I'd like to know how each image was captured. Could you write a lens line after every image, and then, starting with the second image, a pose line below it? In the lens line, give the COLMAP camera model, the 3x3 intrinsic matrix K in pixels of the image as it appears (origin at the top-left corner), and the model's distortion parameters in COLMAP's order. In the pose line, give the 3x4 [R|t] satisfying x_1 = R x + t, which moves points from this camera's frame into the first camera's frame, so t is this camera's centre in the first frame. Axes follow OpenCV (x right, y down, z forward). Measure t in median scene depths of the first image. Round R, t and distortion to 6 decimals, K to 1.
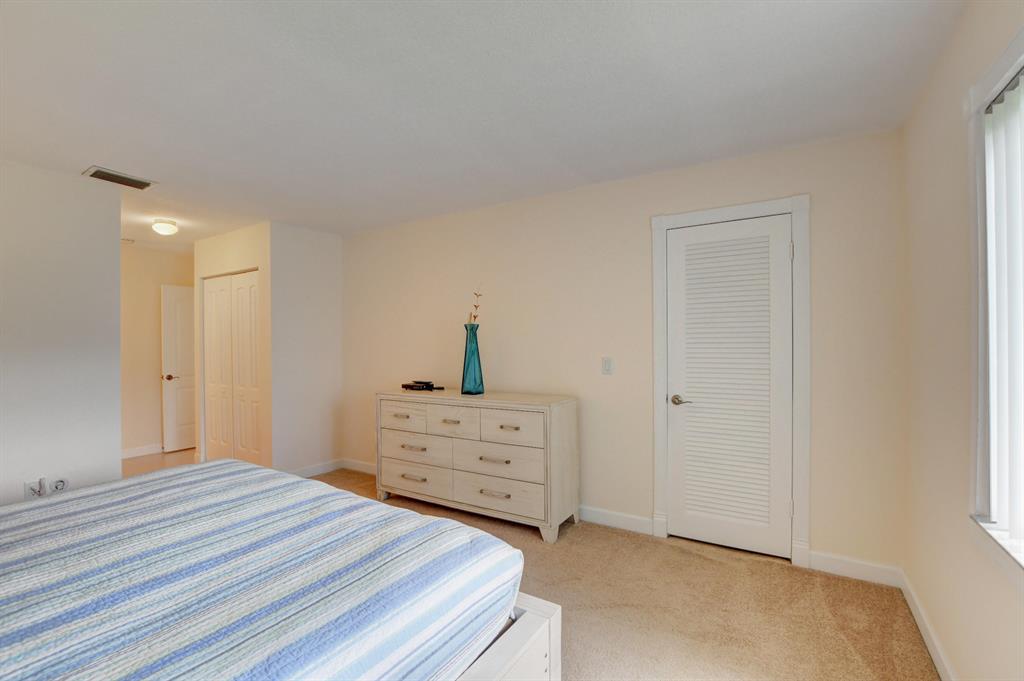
lens RADIAL K [[452.4, 0, 507.2], [0, 452.4, 342.1], [0, 0, 1]] dist [-0.020850, 0.000096]
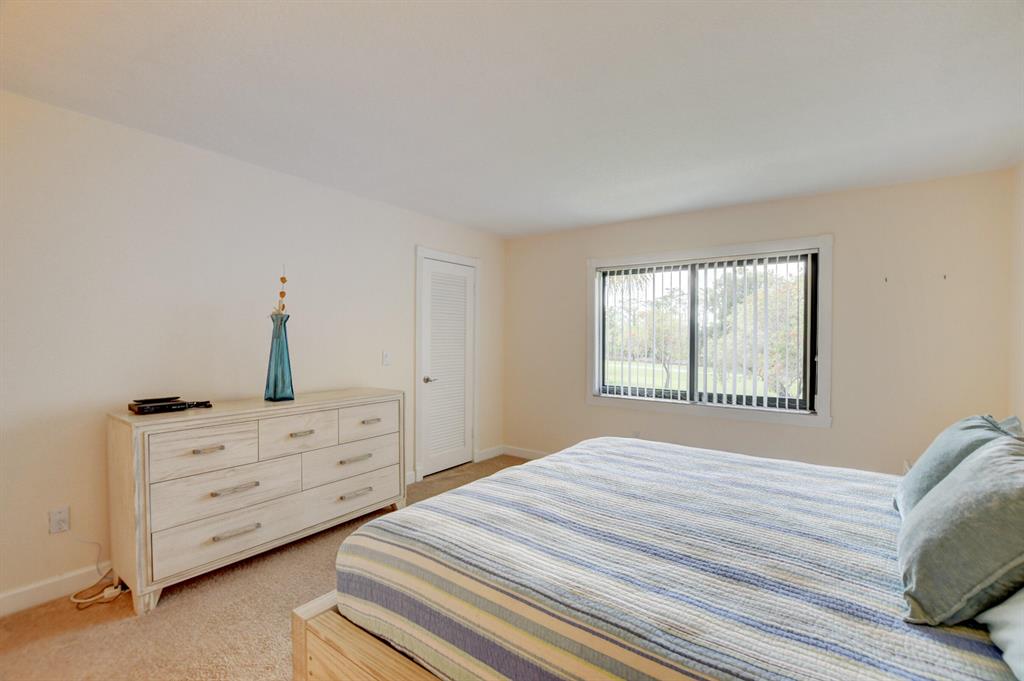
lens RADIAL K [[452.4, 0, 505.7], [0, 452.4, 342.0], [0, 0, 1]] dist [-0.020850, 0.000096]
pose [[0.080658, 0.002092, 0.996740, -0.900004], [0.002062, 0.999995, -0.002265, 0.012117], [-0.996740, 0.002238, 0.080653, 0.559672]]
